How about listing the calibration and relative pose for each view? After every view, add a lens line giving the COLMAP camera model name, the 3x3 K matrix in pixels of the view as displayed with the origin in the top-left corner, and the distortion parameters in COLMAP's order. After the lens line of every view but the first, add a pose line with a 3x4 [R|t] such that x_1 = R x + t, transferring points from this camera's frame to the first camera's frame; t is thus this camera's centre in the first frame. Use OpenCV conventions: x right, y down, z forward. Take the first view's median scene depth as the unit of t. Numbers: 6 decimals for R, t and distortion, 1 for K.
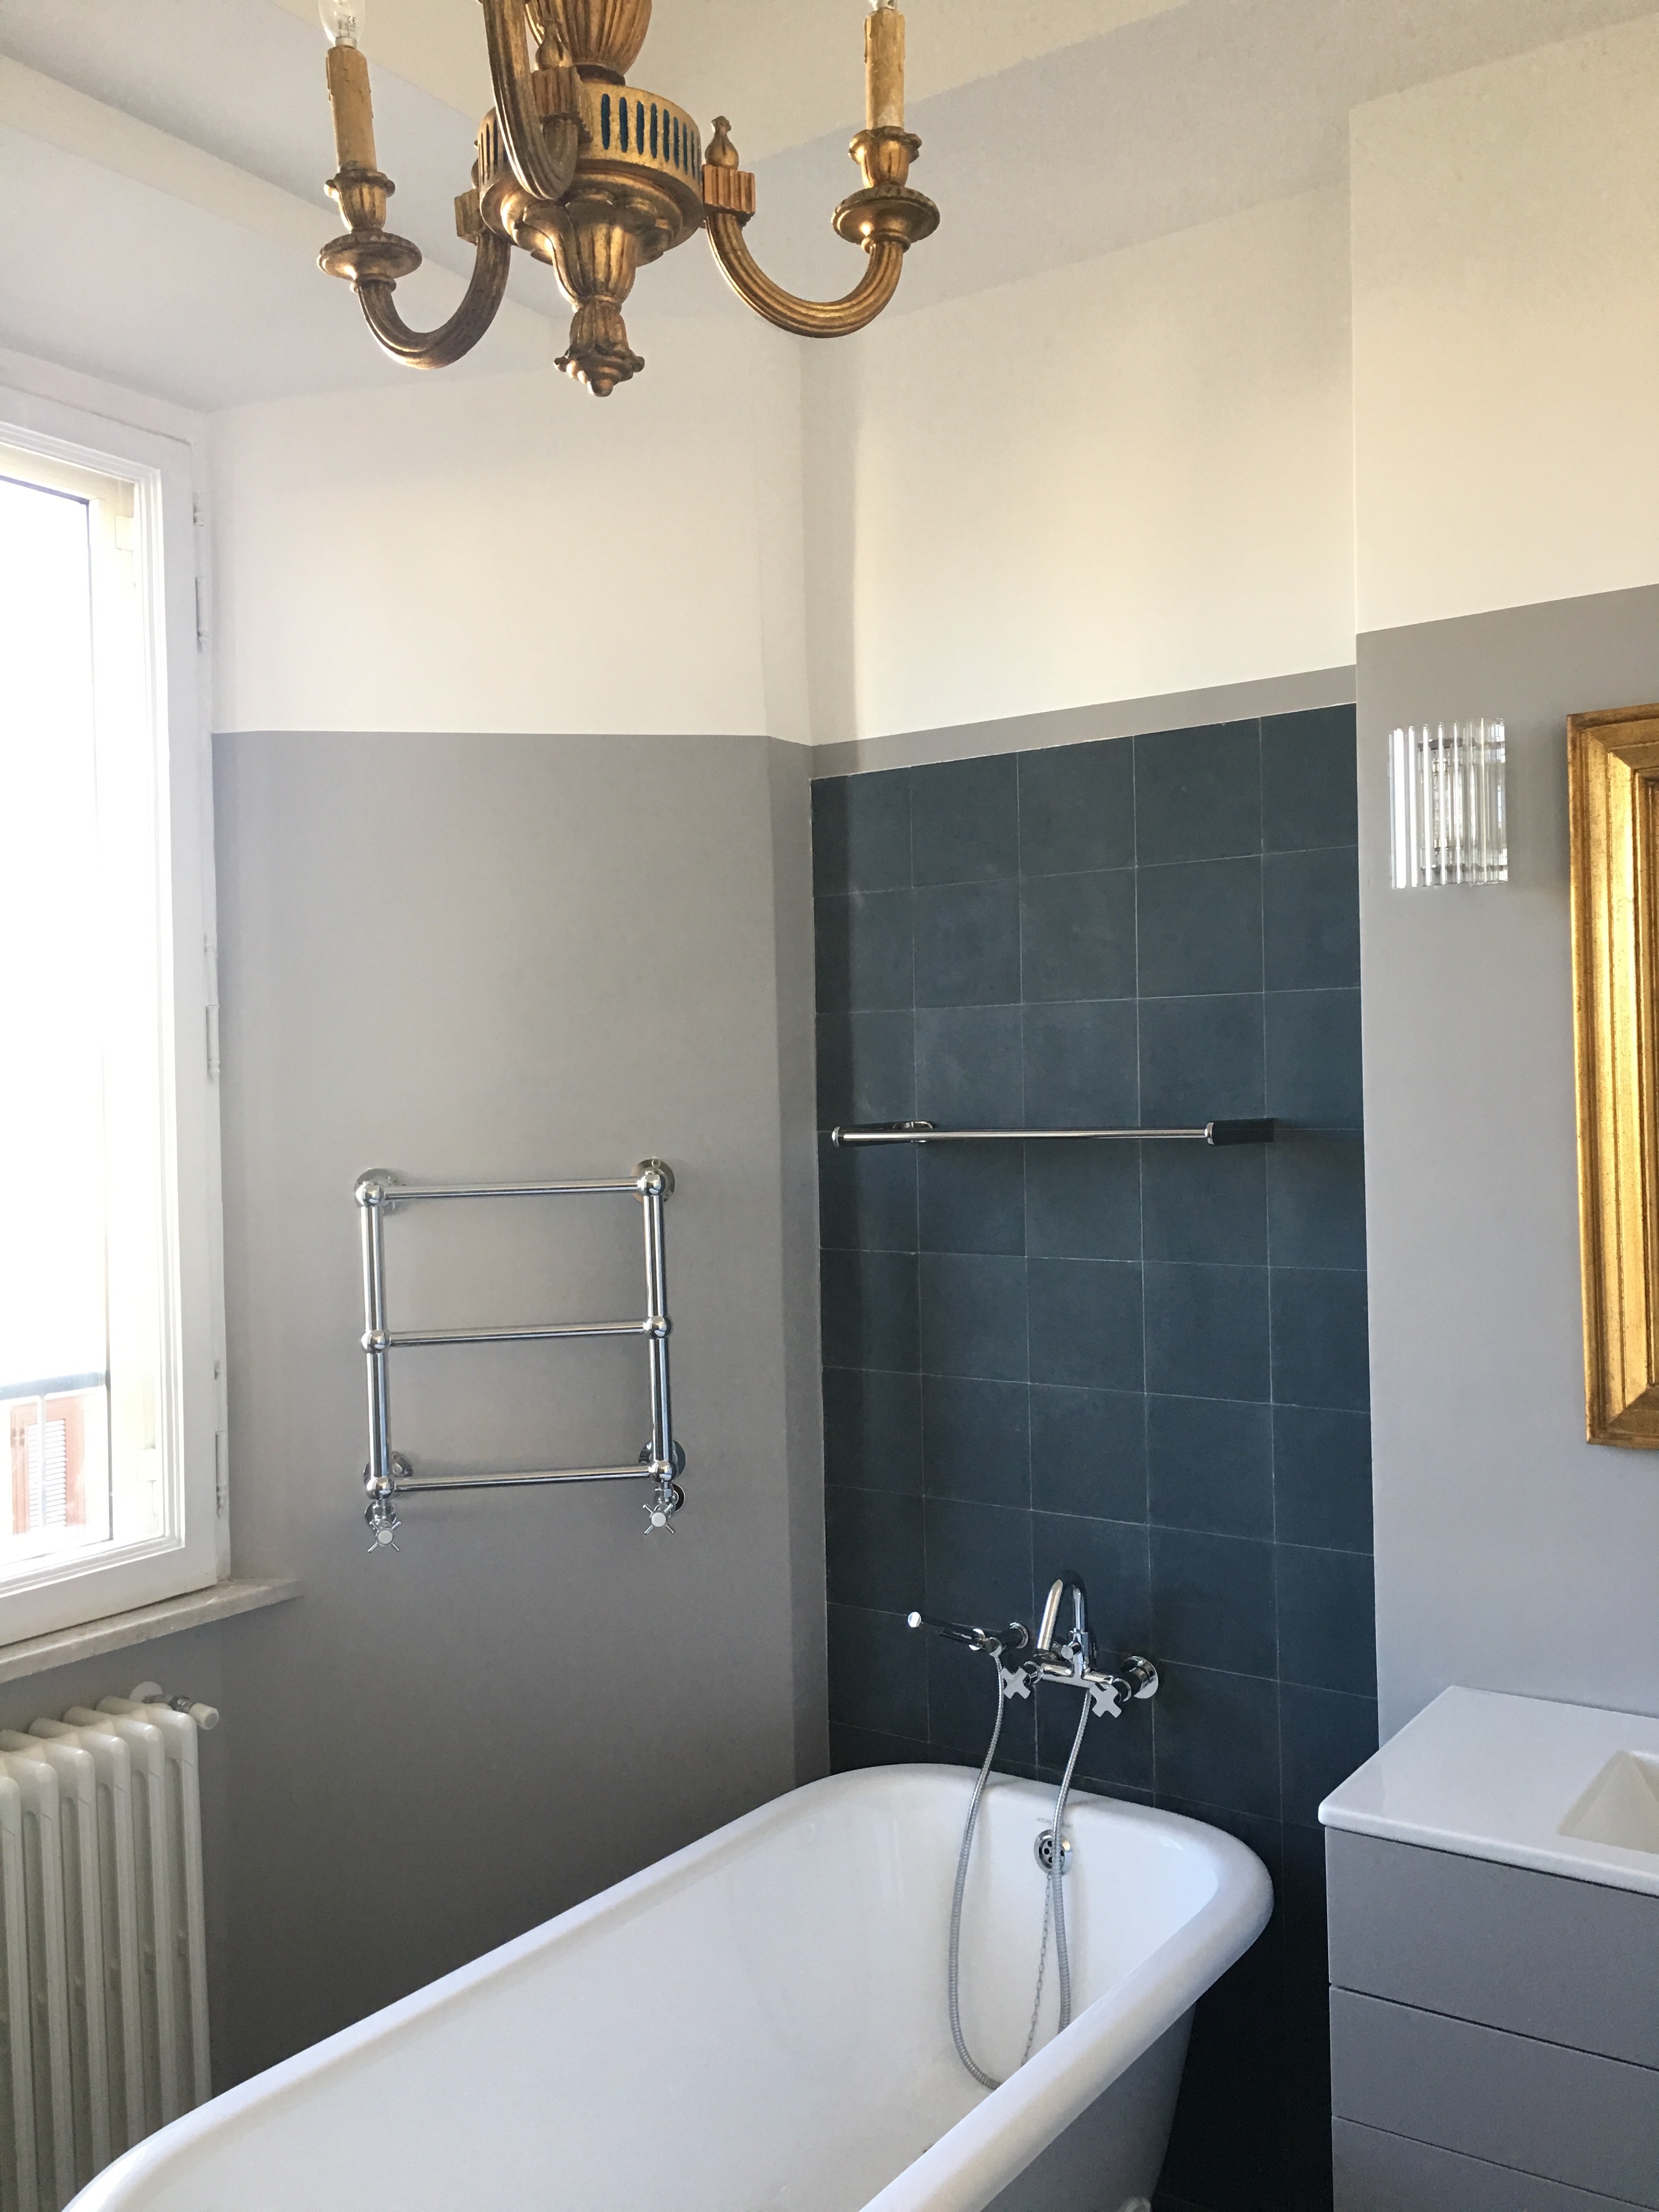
lens RADIAL K [[1875.0, 0, 812.1], [0, 1875.0, 1103.7], [0, 0, 1]] dist [0.079729, -0.099043]
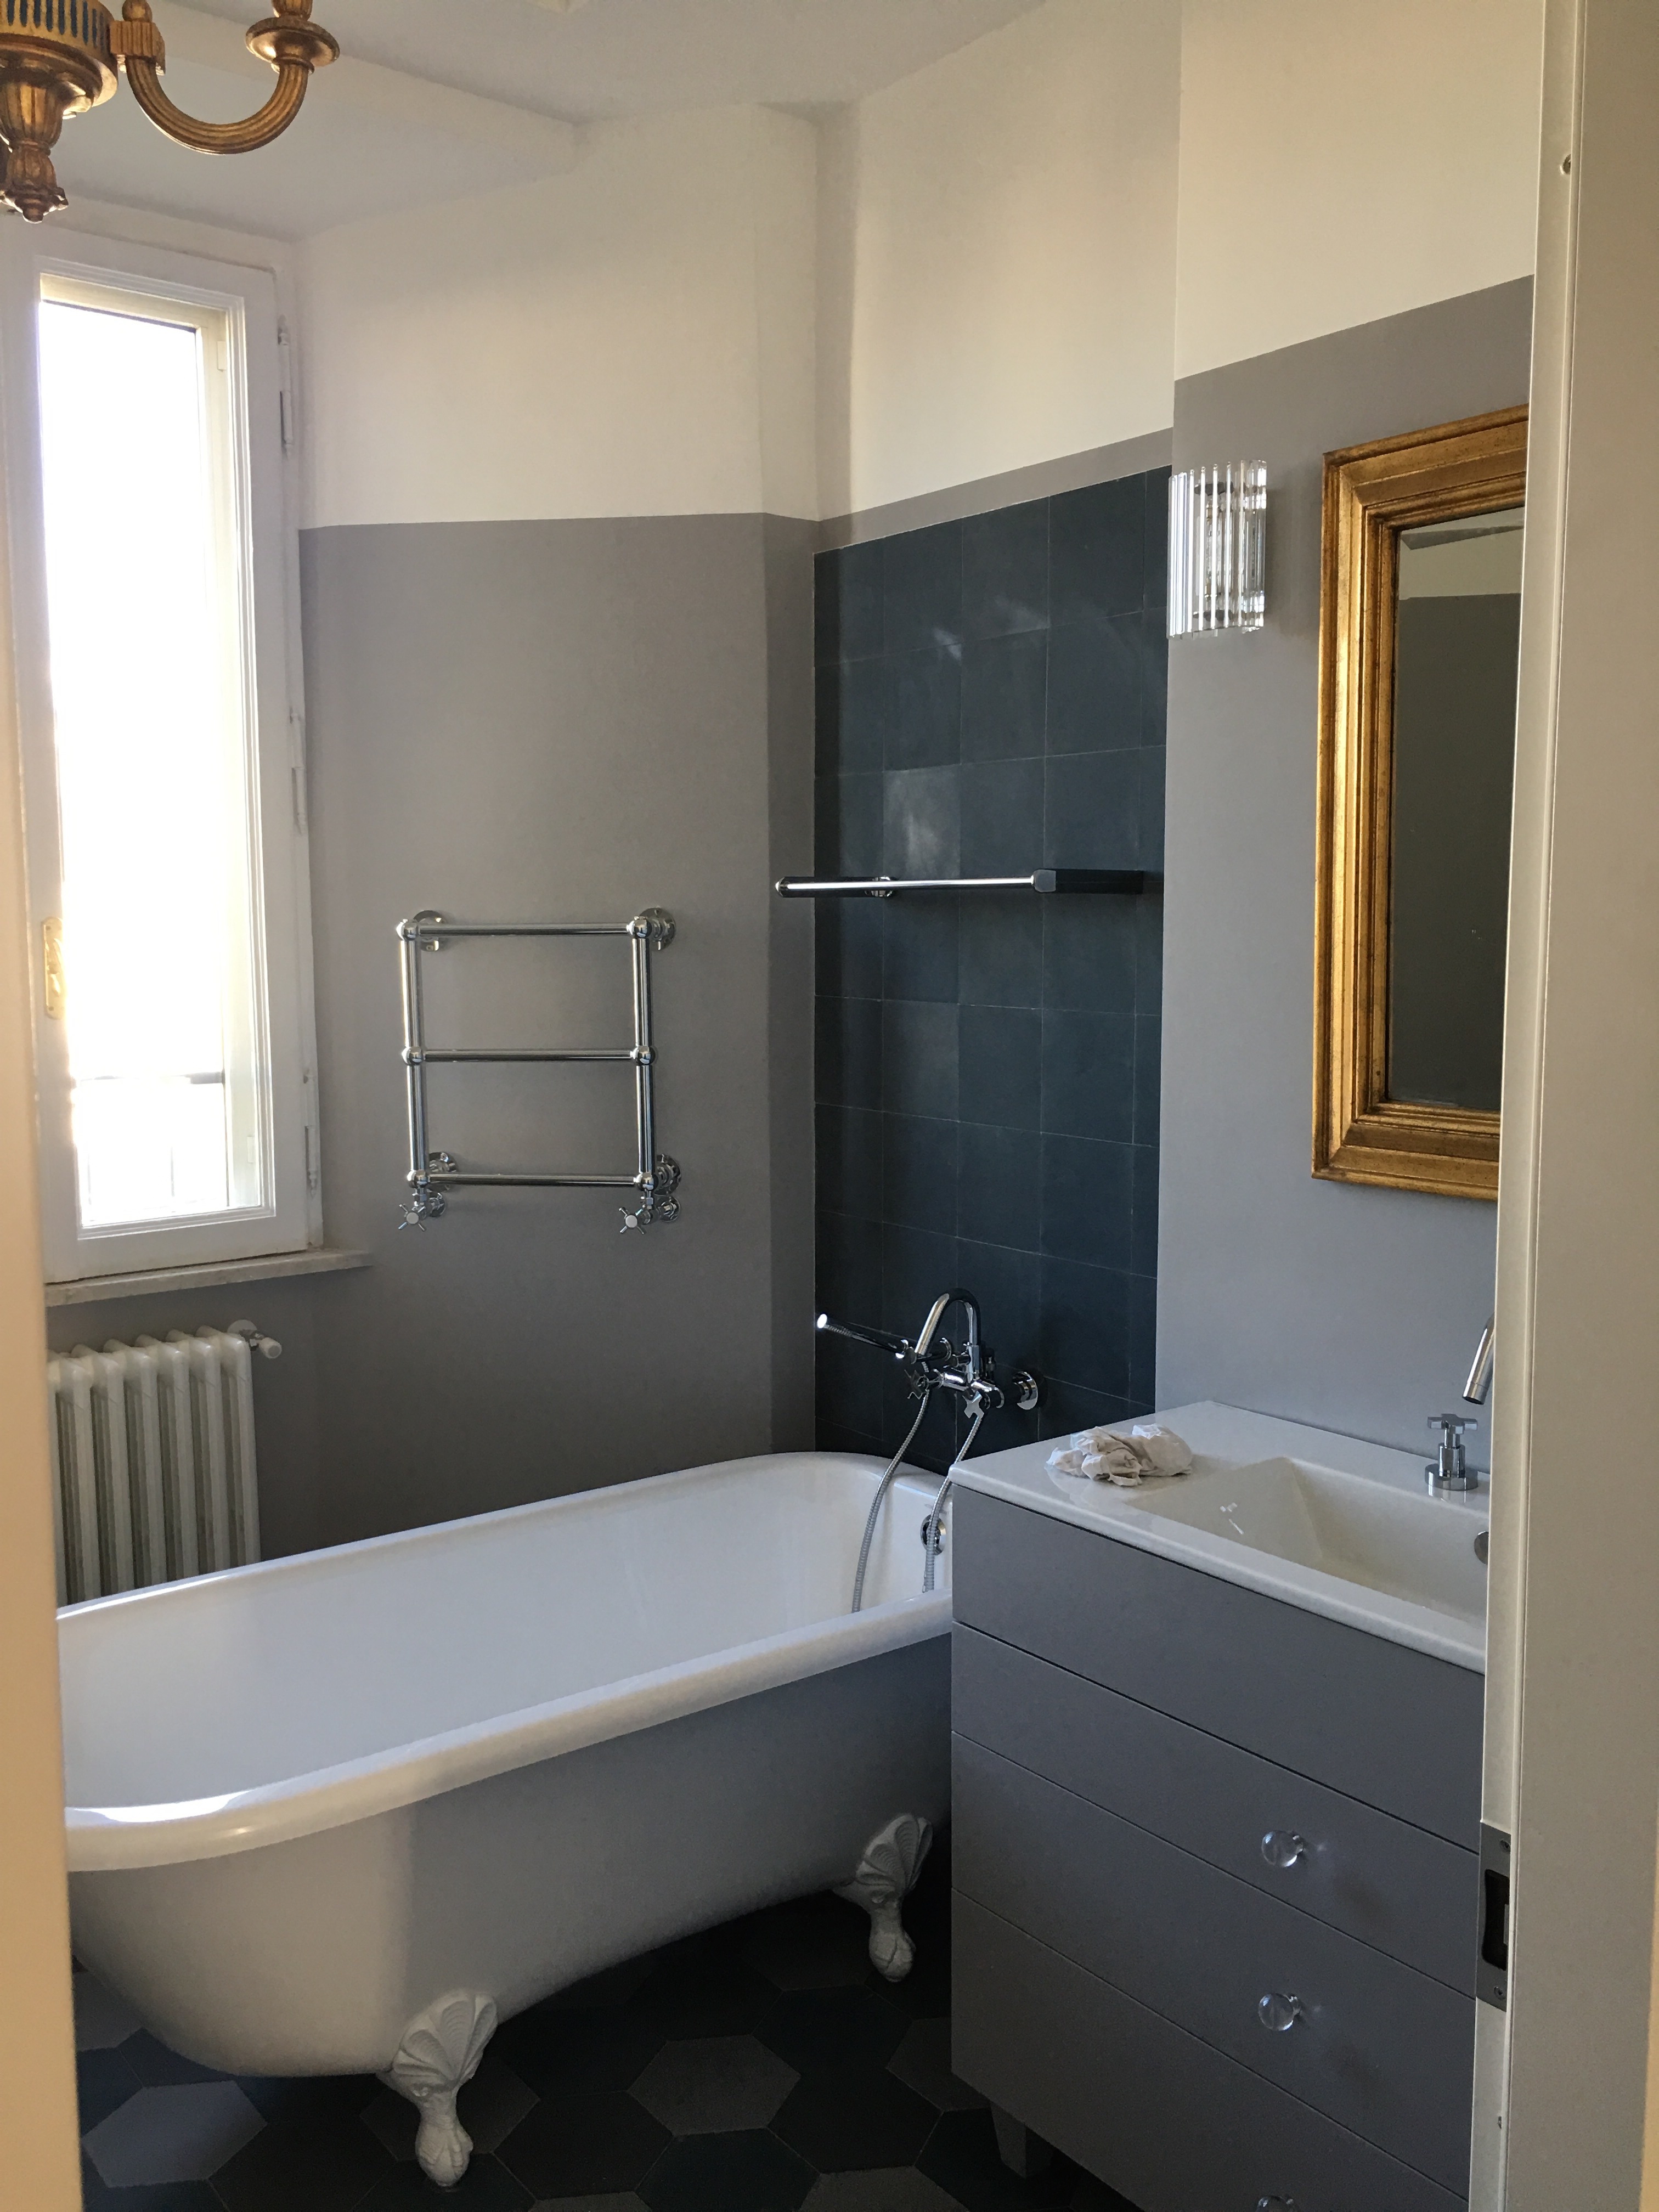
lens RADIAL K [[1875.0, 0, 824.3], [0, 1875.0, 1096.9], [0, 0, 1]] dist [0.079729, -0.099043]
pose [[0.955908, 0.048688, -0.289601, 0.356453], [-0.021015, 0.994973, 0.097911, 0.031453], [0.292912, -0.087508, 0.952126, -0.045998]]
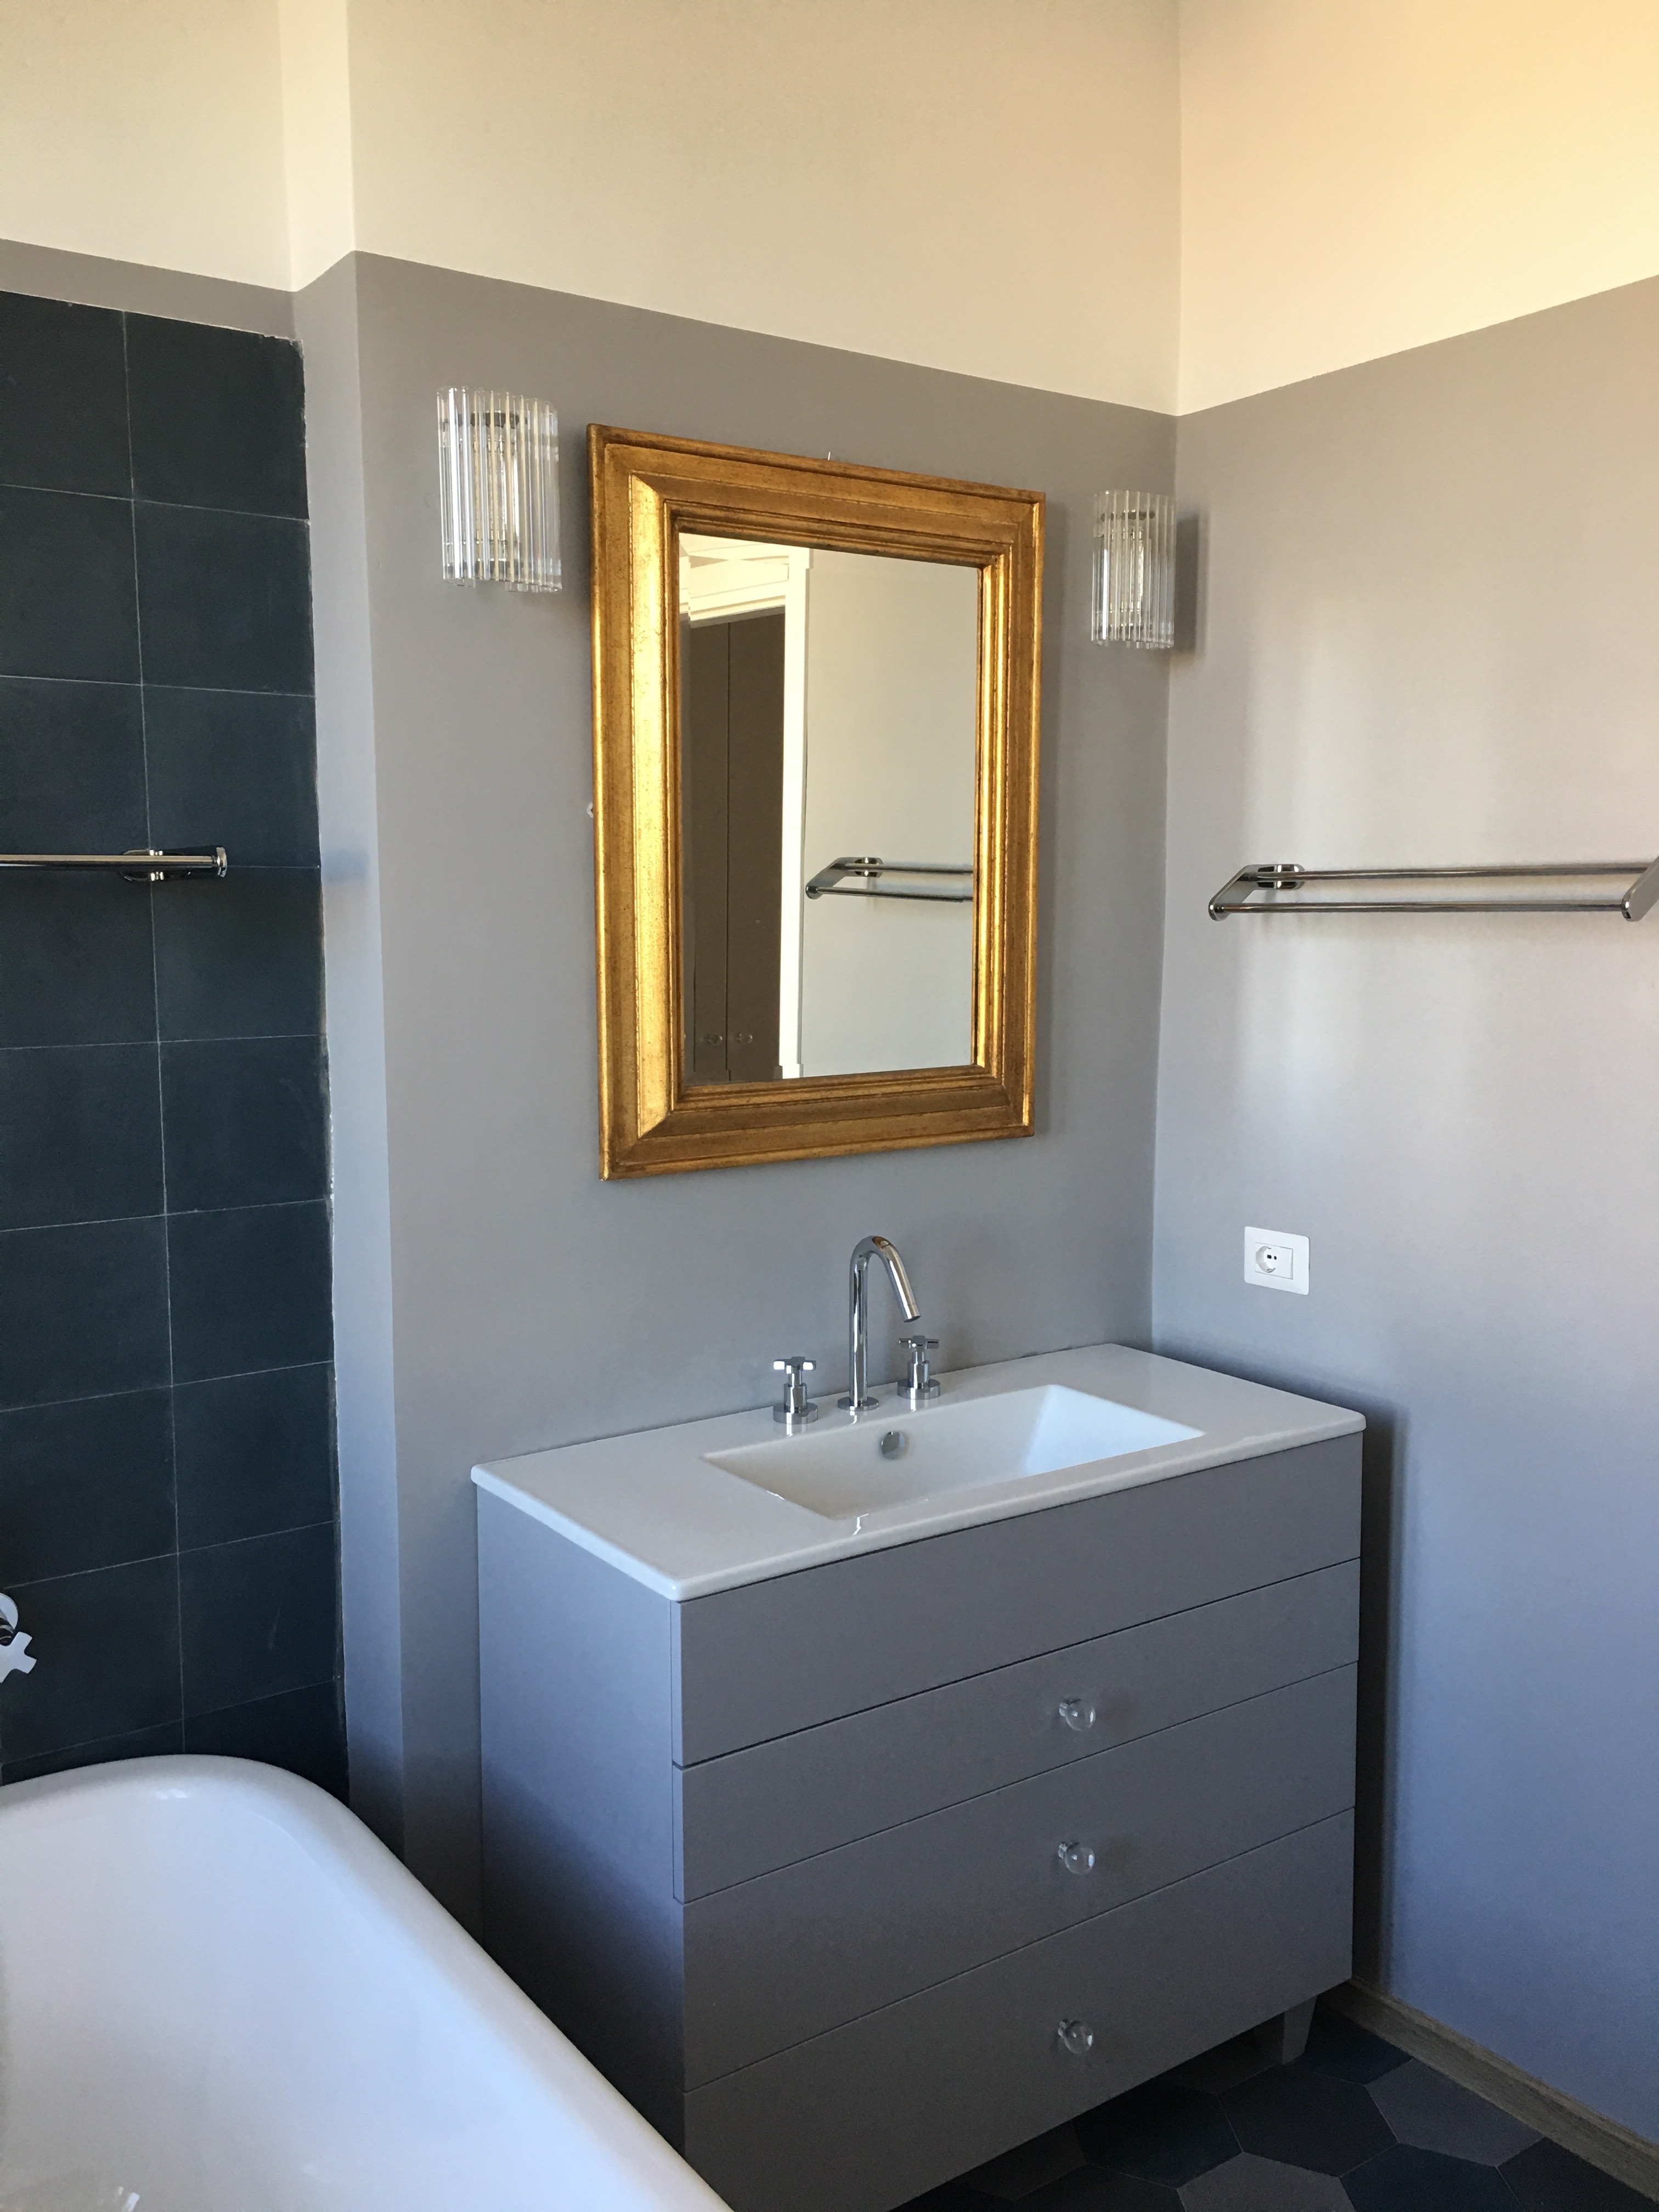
lens RADIAL K [[1875.0, 0, 819.1], [0, 1875.0, 1099.7], [0, 0, 1]] dist [0.079729, -0.099043]
pose [[0.338501, -0.078584, 0.937679, -0.378796], [0.005533, 0.996656, 0.081529, 0.044613], [-0.940950, -0.022410, 0.337804, 0.444335]]
